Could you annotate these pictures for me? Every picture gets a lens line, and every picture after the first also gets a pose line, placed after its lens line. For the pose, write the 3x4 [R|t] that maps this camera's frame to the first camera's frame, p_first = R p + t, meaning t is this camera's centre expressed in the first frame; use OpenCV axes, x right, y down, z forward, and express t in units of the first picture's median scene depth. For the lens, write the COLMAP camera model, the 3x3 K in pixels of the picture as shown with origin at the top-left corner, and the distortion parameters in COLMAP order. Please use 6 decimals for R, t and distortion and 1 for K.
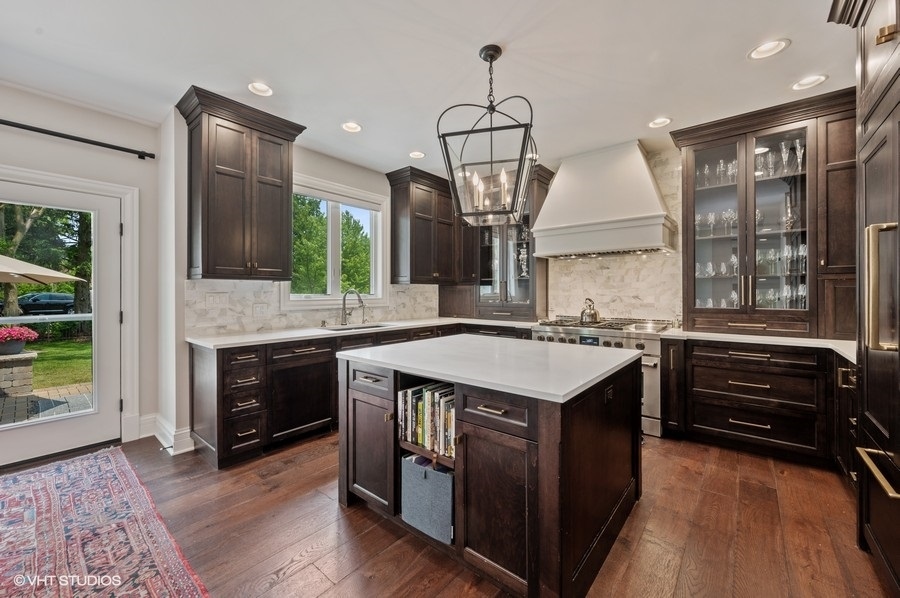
lens RADIAL K [[357.8, 0, 452.4], [0, 357.8, 290.1], [0, 0, 1]] dist [0.001892, -0.000391]
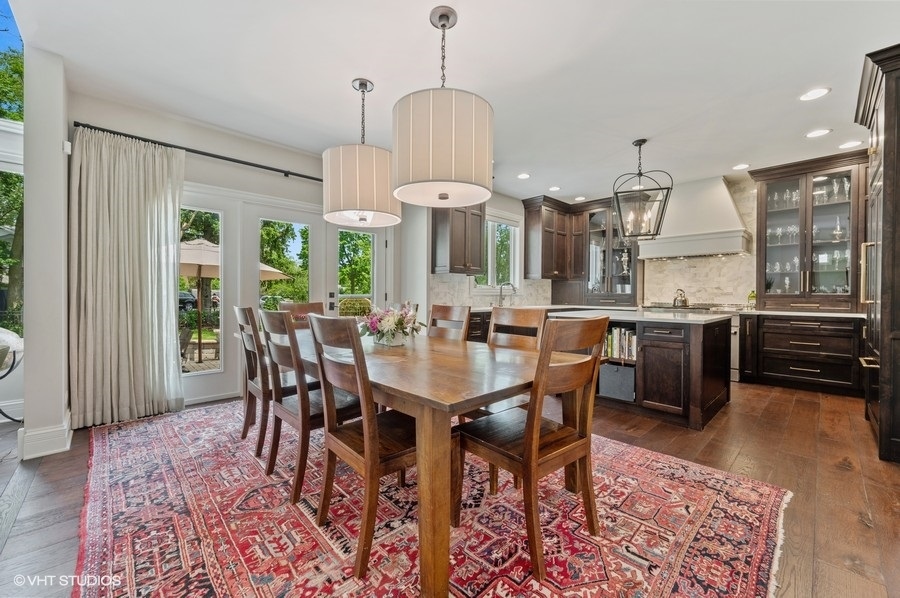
lens RADIAL K [[357.8, 0, 449.4], [0, 357.8, 296.2], [0, 0, 1]] dist [0.001892, -0.000391]
pose [[0.992796, 0.006647, -0.119630, -0.429983], [-0.005306, 0.999920, 0.011522, 0.050701], [0.119697, -0.010805, 0.992752, -0.606734]]
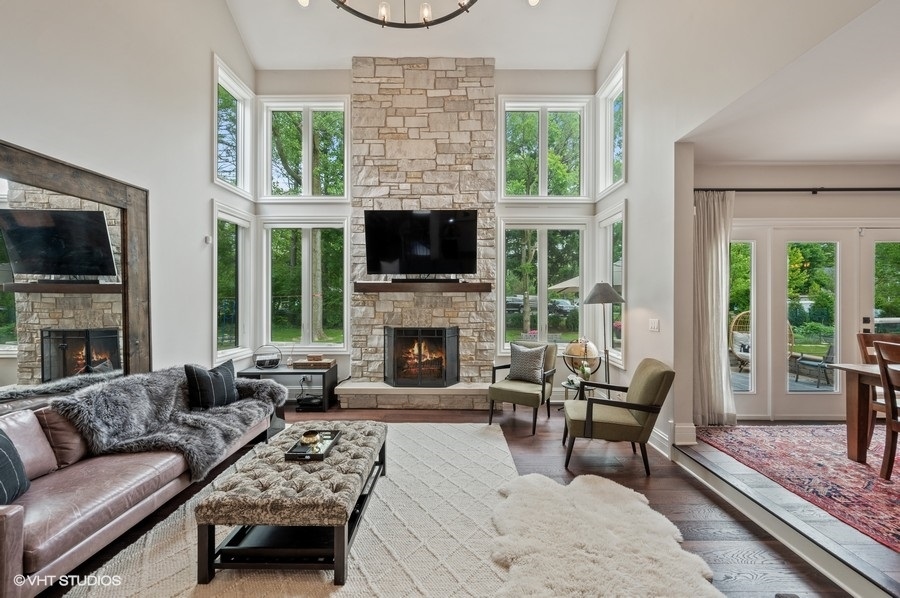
lens RADIAL K [[357.8, 0, 452.2], [0, 357.8, 298.4], [0, 0, 1]] dist [0.001892, -0.000391]
pose [[0.631162, 0.004973, -0.775635, -1.017243], [0.001556, 0.999969, 0.007678, -0.022464], [0.775649, -0.006052, 0.631135, -1.119426]]
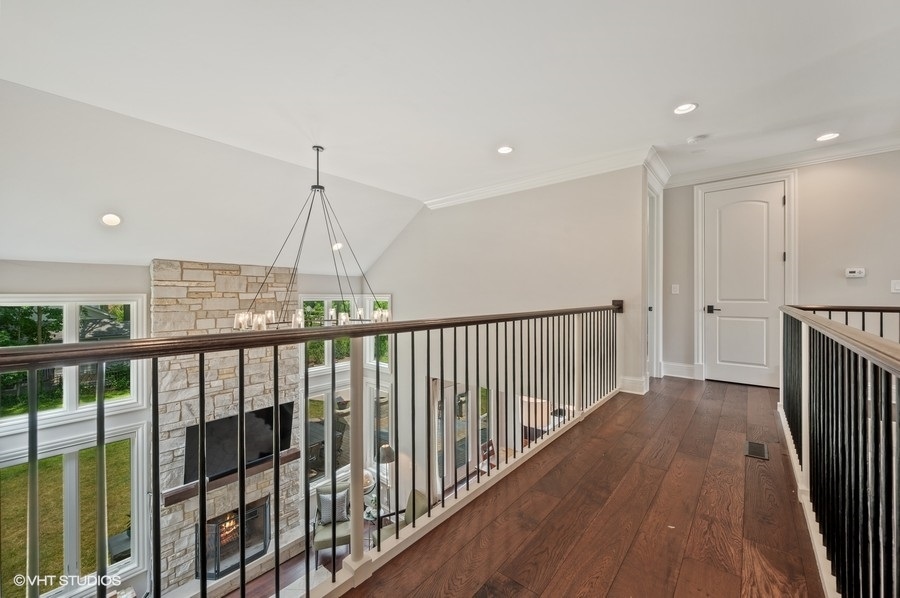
lens RADIAL K [[357.8, 0, 442.3], [0, 357.8, 294.8], [0, 0, 1]] dist [0.001892, -0.000391]
pose [[0.998626, -0.006310, -0.052031, -1.229175], [0.006564, 0.999967, 0.004712, -0.938990], [0.051999, -0.005047, 0.998634, -1.923760]]
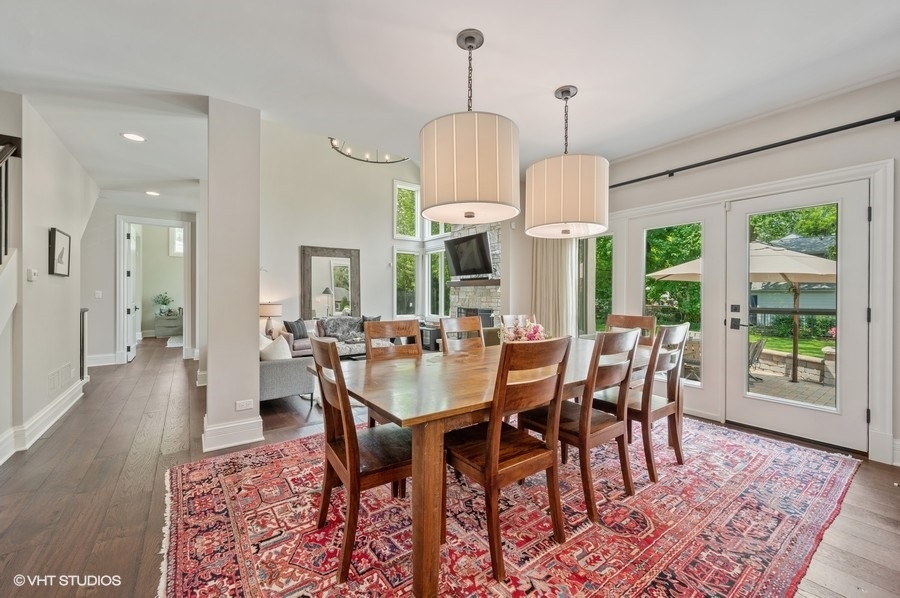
lens RADIAL K [[357.8, 0, 446.8], [0, 357.8, 295.3], [0, 0, 1]] dist [0.001892, -0.000391]
pose [[-0.245642, 0.003351, -0.969355, 0.160062], [0.004275, 0.999988, 0.002373, 0.020096], [0.969351, -0.003561, -0.245654, 0.205591]]
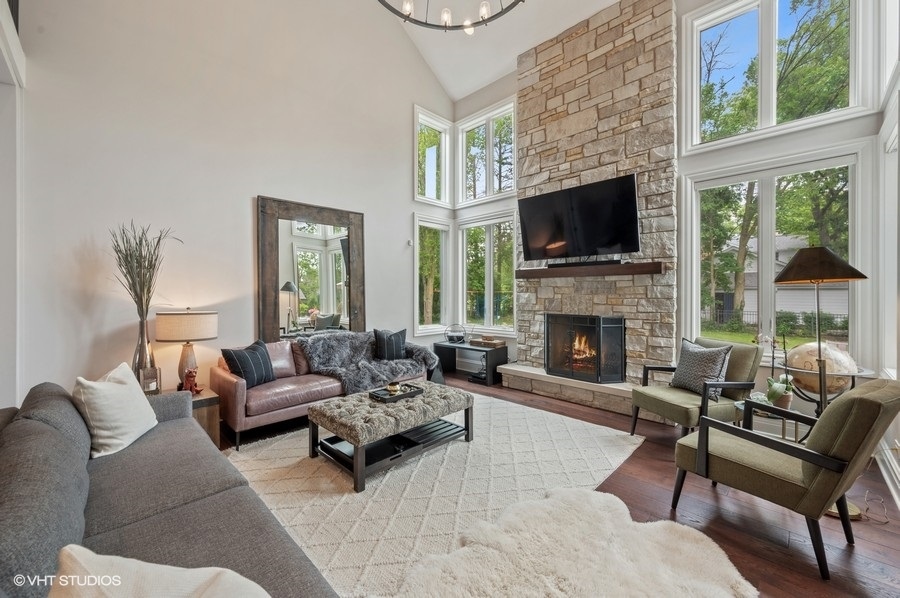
lens RADIAL K [[357.8, 0, 449.3], [0, 357.8, 292.3], [0, 0, 1]] dist [0.001892, -0.000391]
pose [[-0.092692, -0.000288, -0.995695, -0.832382], [0.005397, 0.999985, -0.000792, 0.023751], [0.995680, -0.005447, -0.092689, -0.618090]]
